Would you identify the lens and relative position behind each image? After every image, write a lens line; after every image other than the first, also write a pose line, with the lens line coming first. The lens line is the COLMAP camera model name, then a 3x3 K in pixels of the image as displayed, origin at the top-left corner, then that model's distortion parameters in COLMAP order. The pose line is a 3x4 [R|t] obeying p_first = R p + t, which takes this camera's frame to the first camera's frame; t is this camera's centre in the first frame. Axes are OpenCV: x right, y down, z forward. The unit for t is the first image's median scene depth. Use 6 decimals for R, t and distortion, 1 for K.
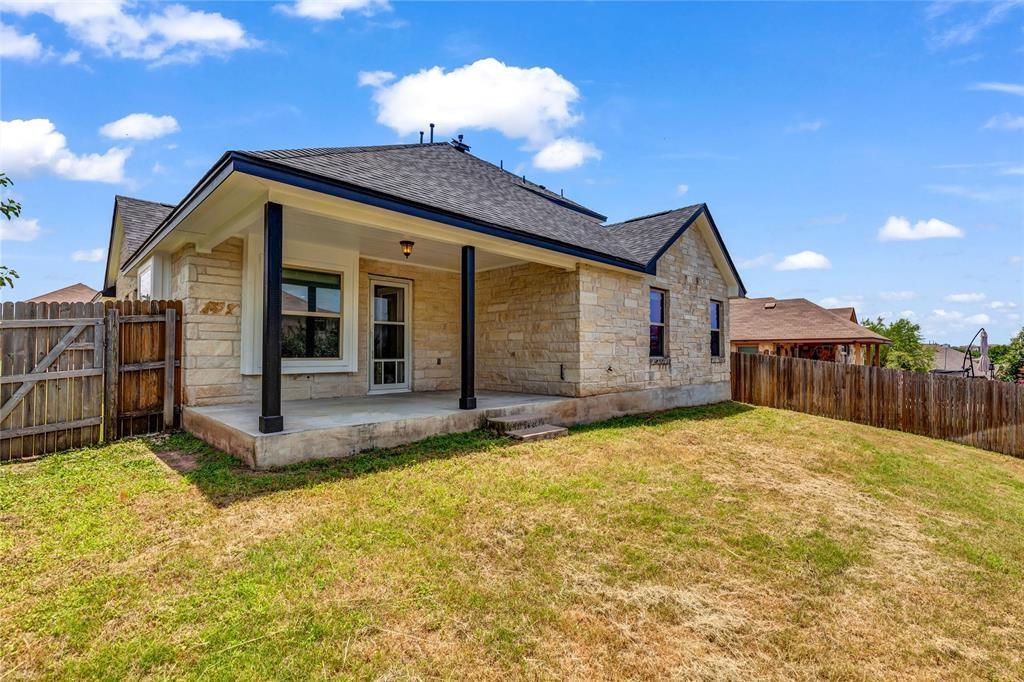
lens RADIAL K [[465.4, 0, 533.9], [0, 465.4, 346.3], [0, 0, 1]] dist [0.010468, -0.001362]
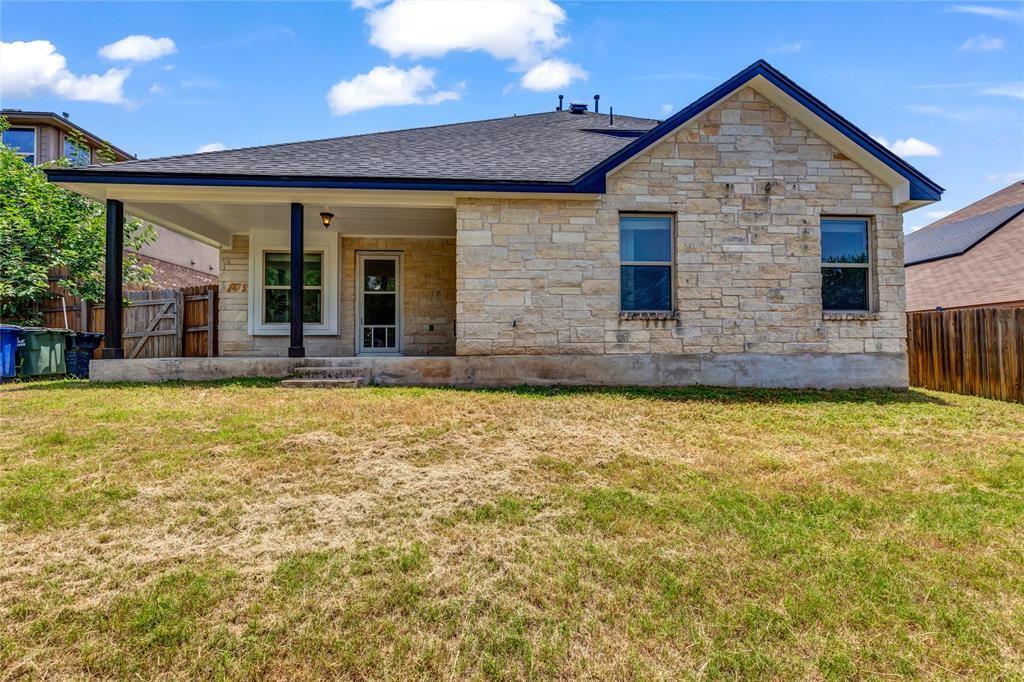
lens RADIAL K [[465.4, 0, 508.0], [0, 465.4, 343.0], [0, 0, 1]] dist [0.010468, -0.001362]
pose [[0.735478, -0.019311, -0.677274, 0.700762], [0.017649, 0.999801, -0.009342, 0.090423], [0.677319, -0.005082, 0.735672, 0.413793]]
